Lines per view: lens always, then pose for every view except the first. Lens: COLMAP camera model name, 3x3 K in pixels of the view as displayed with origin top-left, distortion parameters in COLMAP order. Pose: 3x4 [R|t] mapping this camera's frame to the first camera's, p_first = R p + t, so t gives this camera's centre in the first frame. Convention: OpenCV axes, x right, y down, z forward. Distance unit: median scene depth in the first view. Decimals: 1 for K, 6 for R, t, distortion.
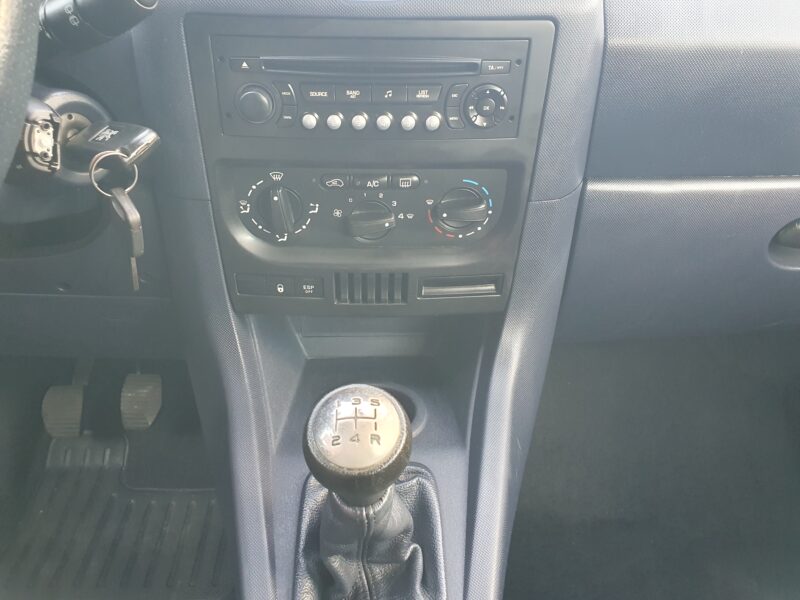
lens RADIAL K [[625.3, 0, 398.7], [0, 625.3, 306.5], [0, 0, 1]] dist [0.000882, -0.008668]
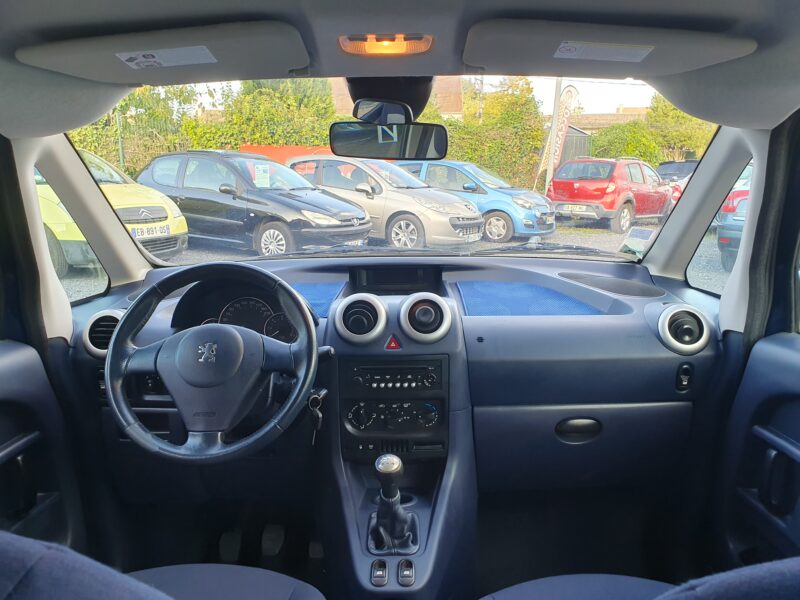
lens RADIAL K [[625.3, 0, 406.7], [0, 625.3, 293.3], [0, 0, 1]] dist [0.000882, -0.008668]
pose [[0.998817, -0.029861, -0.038389, 0.141398], [0.010413, 0.902320, -0.430942, 0.580993], [0.047508, 0.430032, 0.901563, -1.837014]]
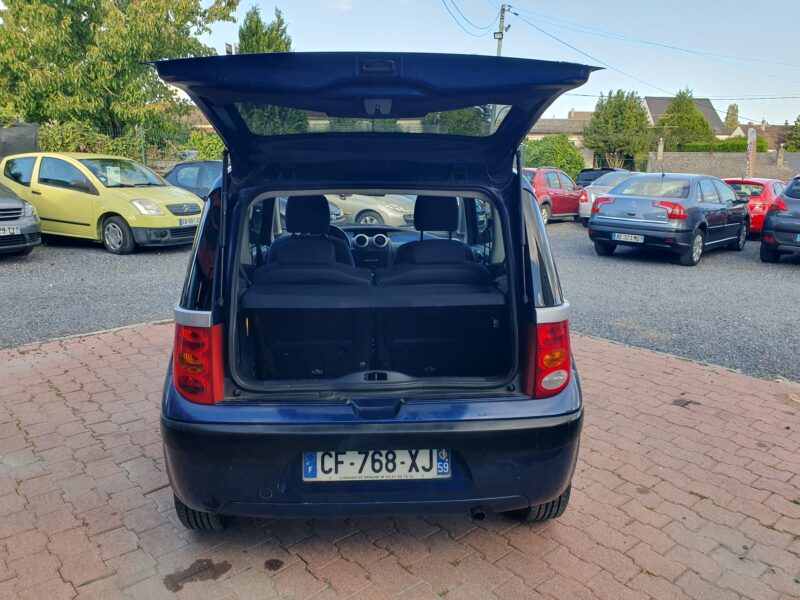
lens RADIAL K [[625.3, 0, 405.5], [0, 625.3, 314.1], [0, 0, 1]] dist [0.000882, -0.008668]
pose [[0.999464, -0.026778, 0.018855, 0.271018], [0.032057, 0.917716, -0.395941, 3.747727], [-0.006701, 0.396333, 0.918083, -6.769035]]
